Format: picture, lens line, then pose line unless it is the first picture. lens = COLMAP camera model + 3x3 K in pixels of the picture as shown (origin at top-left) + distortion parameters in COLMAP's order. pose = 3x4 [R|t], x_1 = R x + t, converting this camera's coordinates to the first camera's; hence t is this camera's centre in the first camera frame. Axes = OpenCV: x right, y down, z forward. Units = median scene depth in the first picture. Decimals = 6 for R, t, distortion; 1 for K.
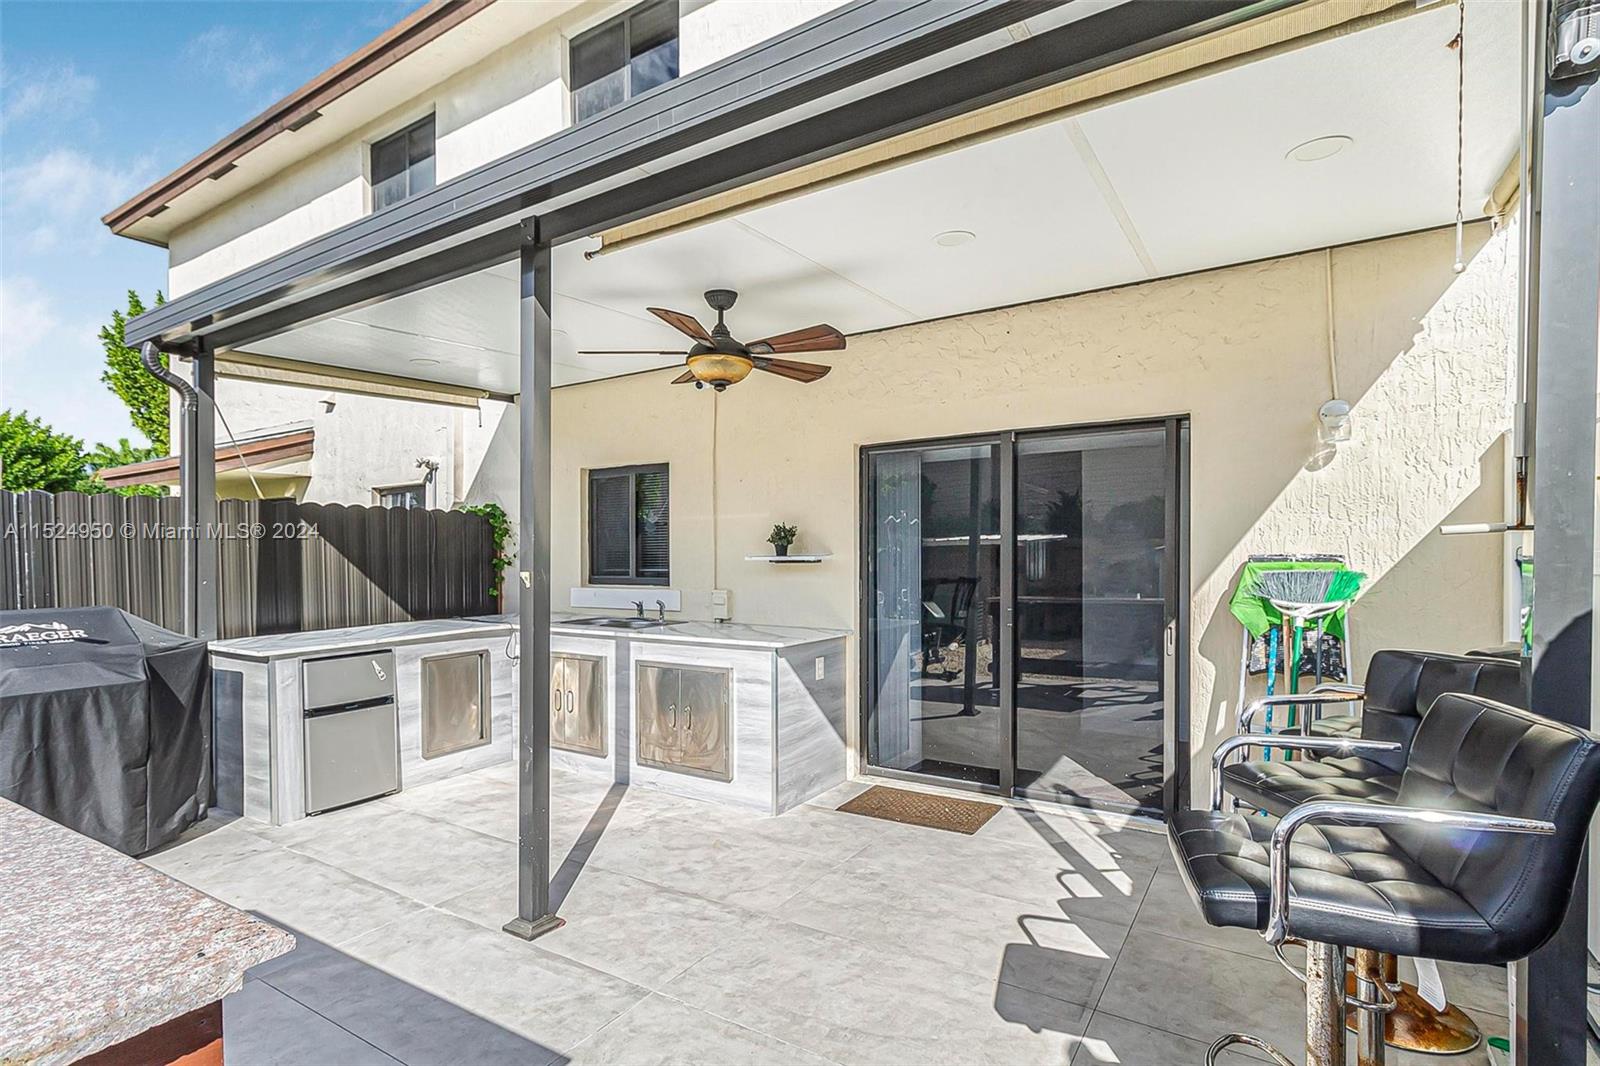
lens RADIAL K [[768.4, 0, 807.4], [0, 768.4, 540.9], [0, 0, 1]] dist [0.011131, -0.000025]
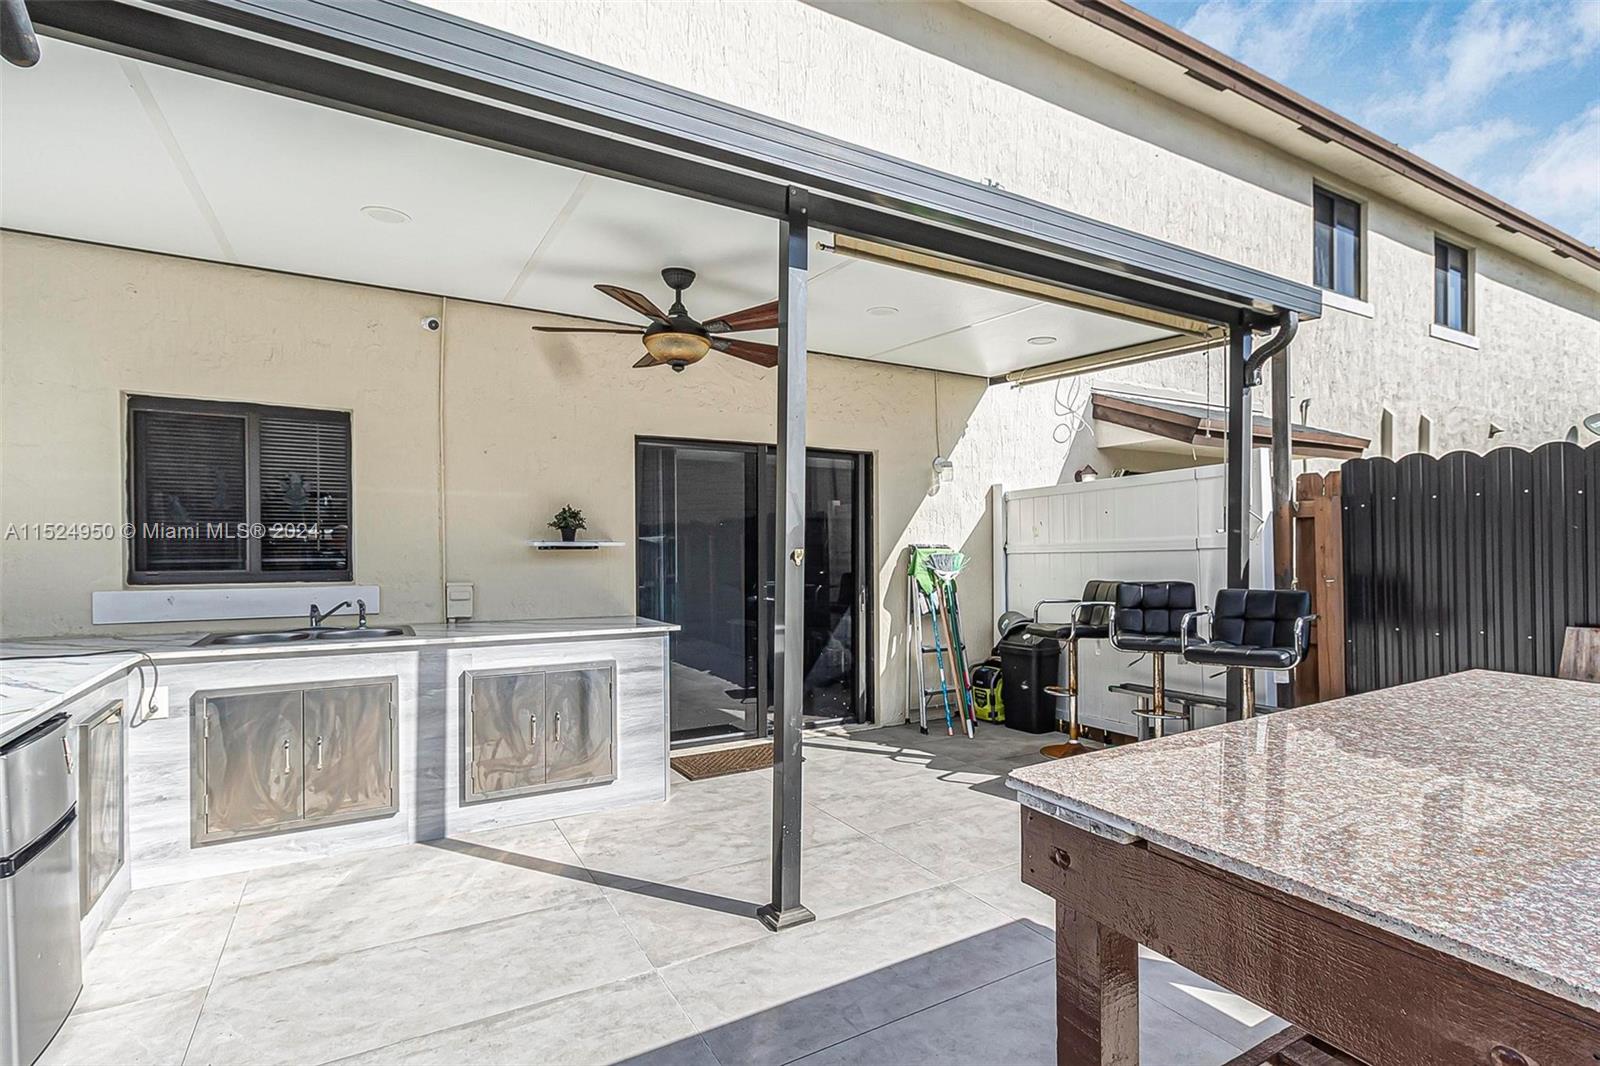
lens RADIAL K [[768.4, 0, 810.5], [0, 768.4, 534.3], [0, 0, 1]] dist [0.011131, -0.000025]
pose [[0.462714, 0.025752, 0.886133, -0.866468], [-0.018755, 0.999639, -0.019257, 0.028305], [-0.886309, -0.007709, 0.463030, 0.379261]]
